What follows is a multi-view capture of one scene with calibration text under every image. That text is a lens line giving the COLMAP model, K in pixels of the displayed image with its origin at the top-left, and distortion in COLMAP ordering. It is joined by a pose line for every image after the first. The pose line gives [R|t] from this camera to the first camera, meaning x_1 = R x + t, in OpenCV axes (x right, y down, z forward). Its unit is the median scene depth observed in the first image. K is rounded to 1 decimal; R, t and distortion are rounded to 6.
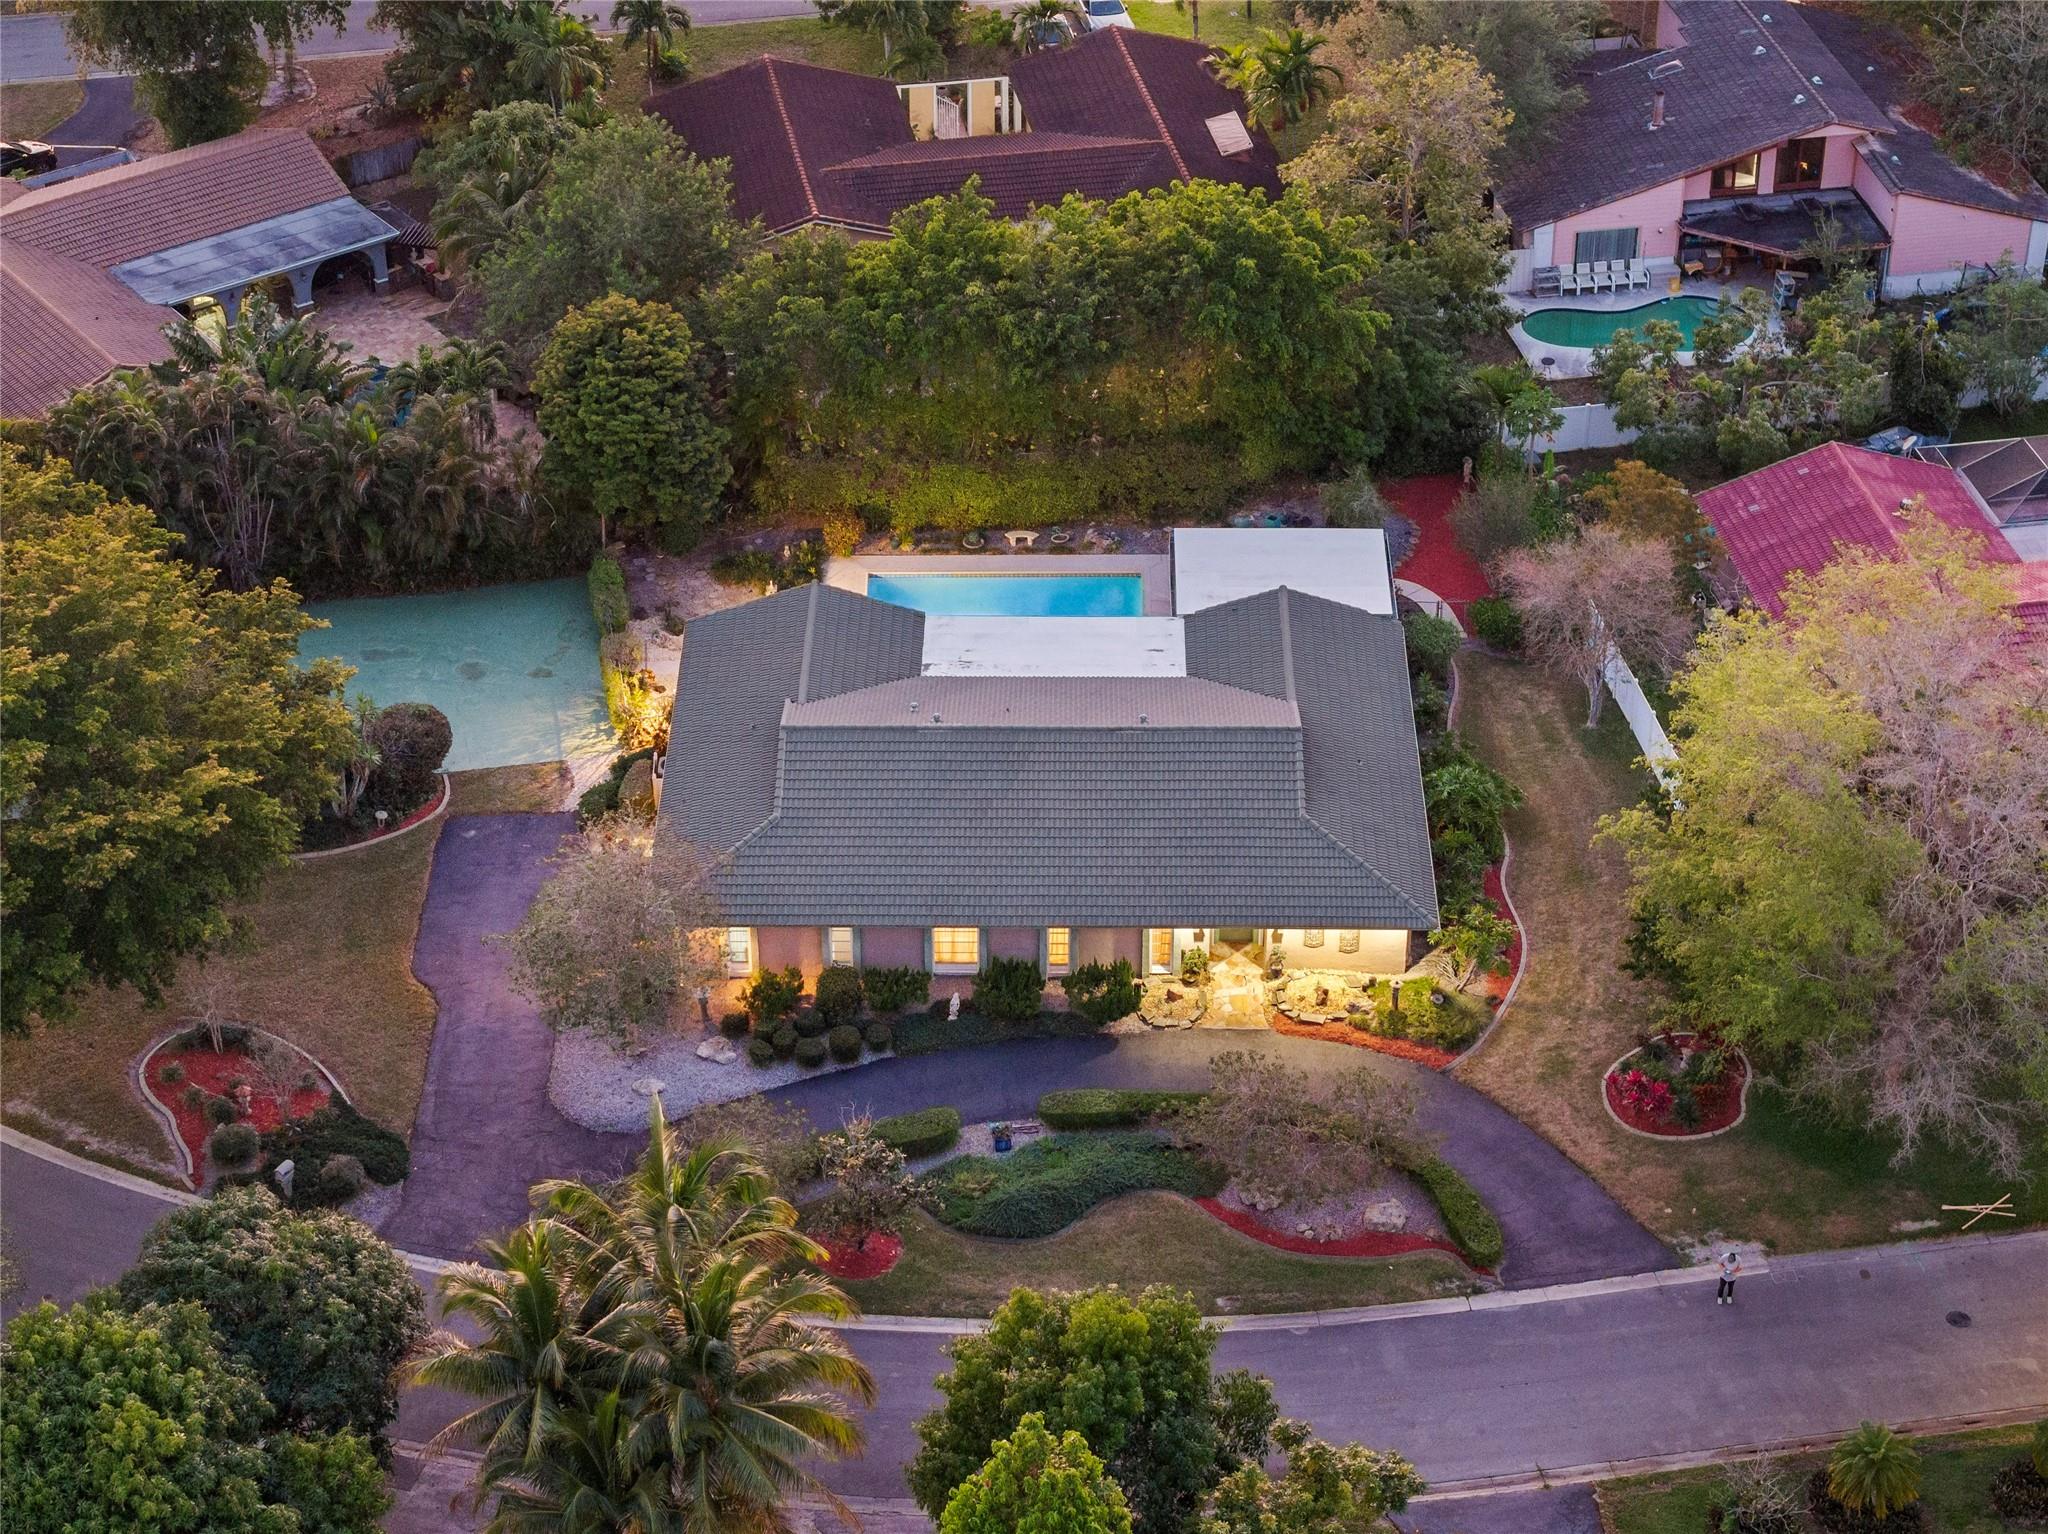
lens RADIAL K [[4183.9, 0, 1024.0], [0, 4183.9, 767.0], [0, 0, 1]] dist [-0.332421, -0.159083]
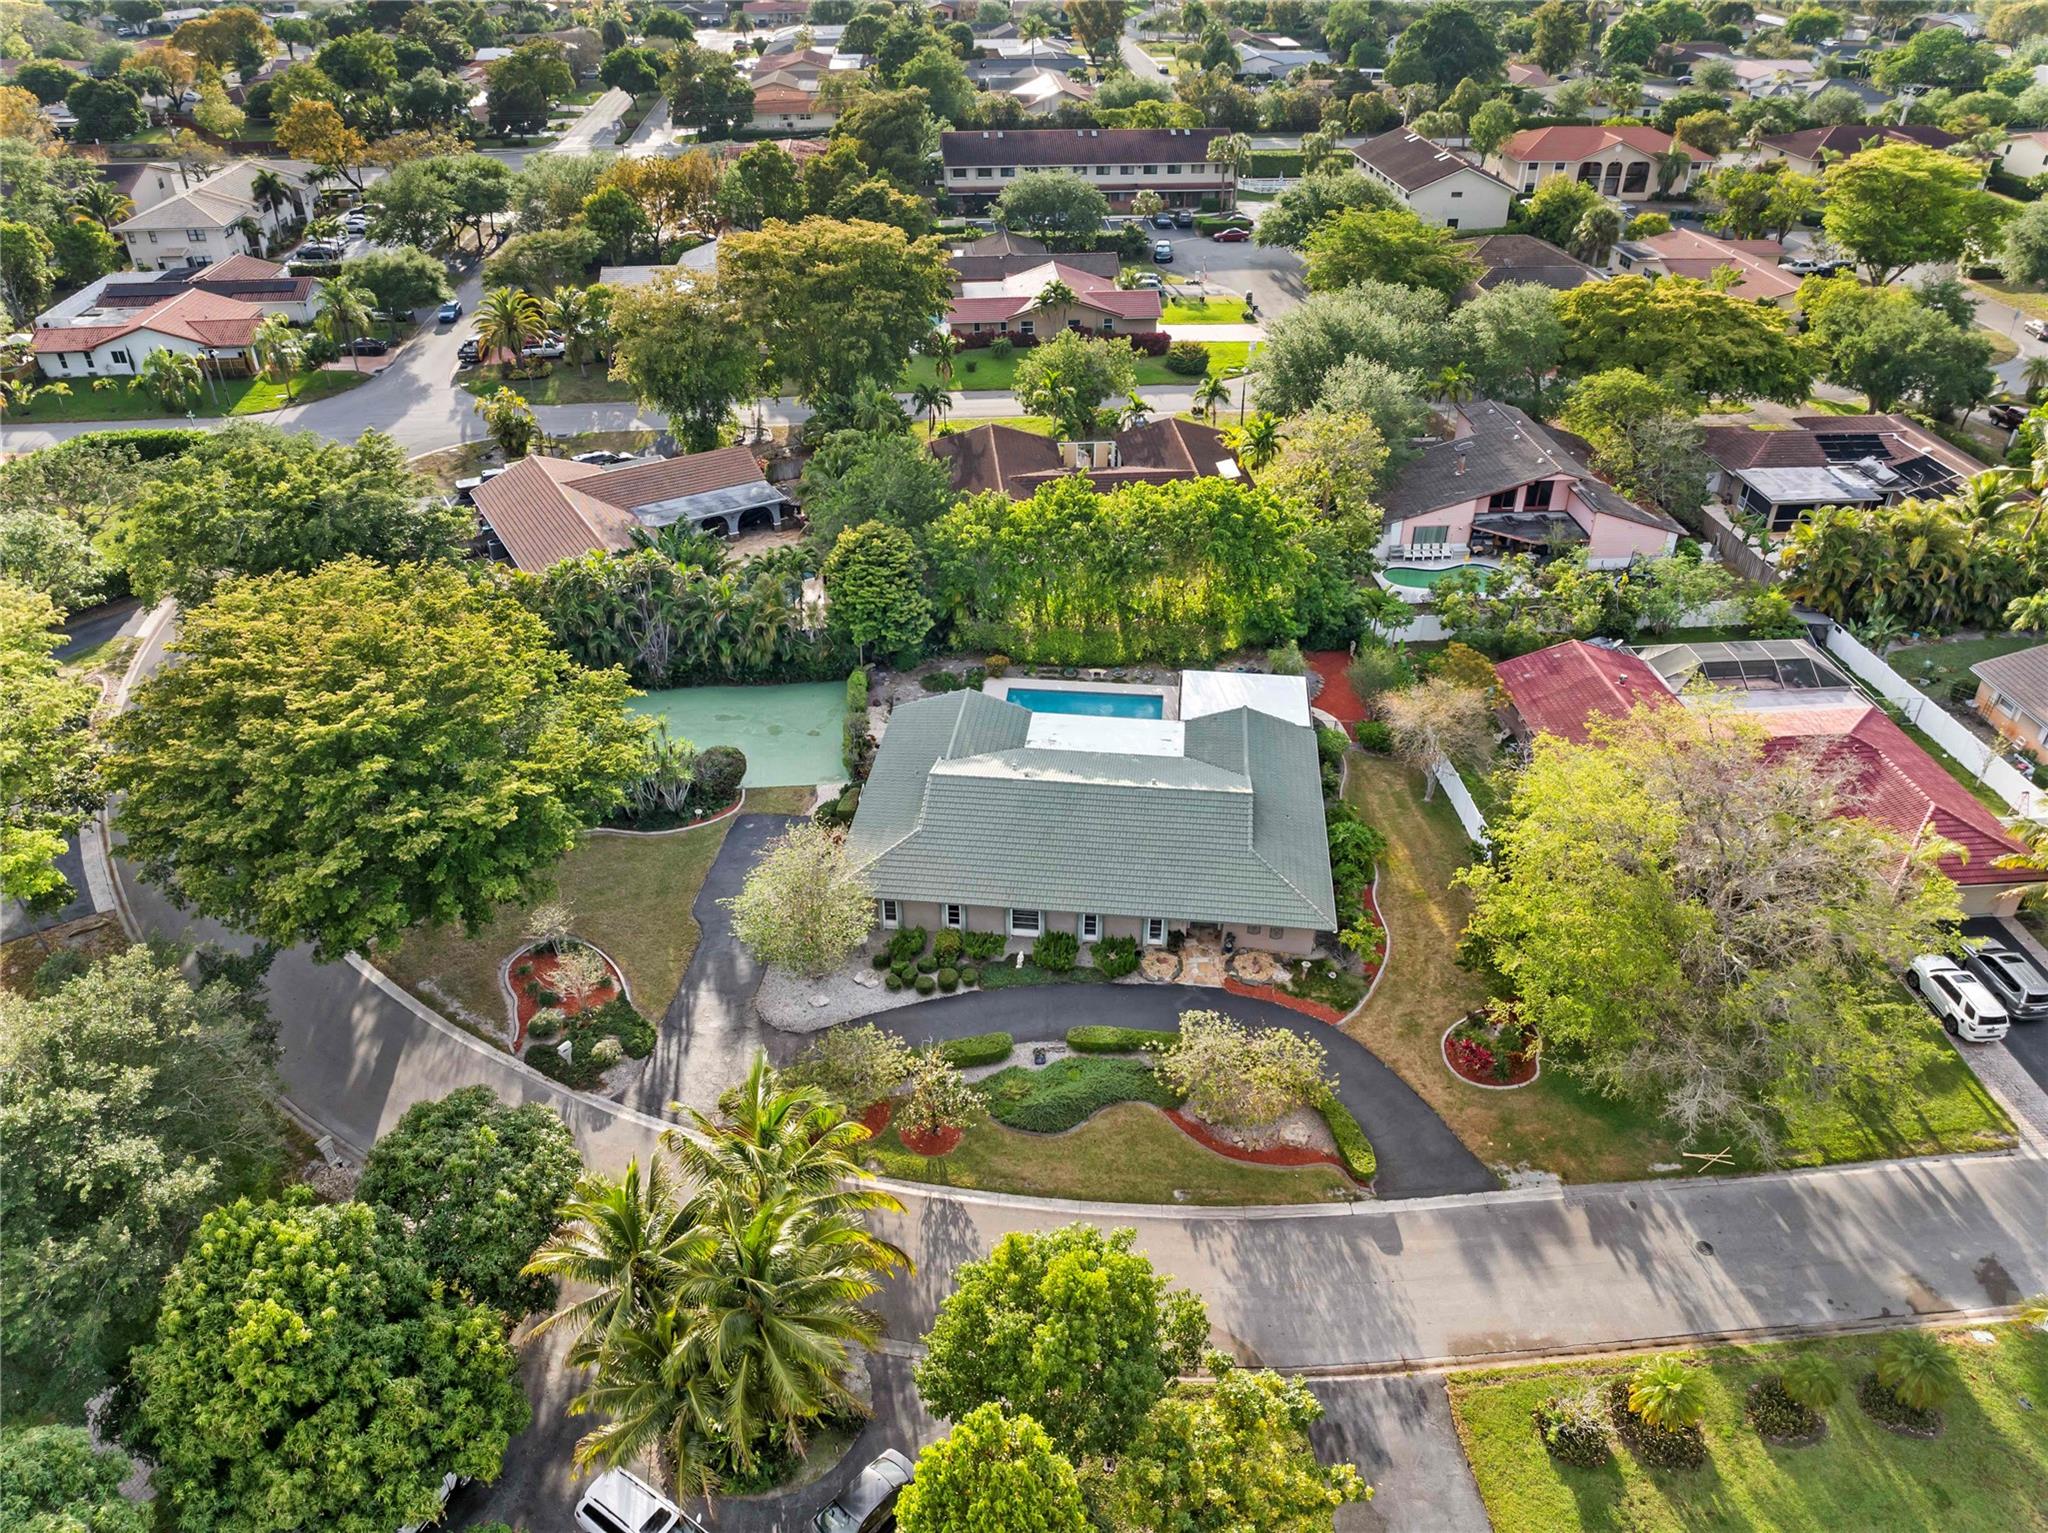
lens RADIAL K [[1442.1, 0, 1024.0], [0, 1442.1, 766.5], [0, 0, 1]] dist [-0.084020, 0.002034]
pose [[0.994959, 0.057600, -0.082092, 0.021730], [-0.058183, 0.998295, -0.004729, -0.010866], [0.081680, 0.009482, 0.996614, 0.406036]]
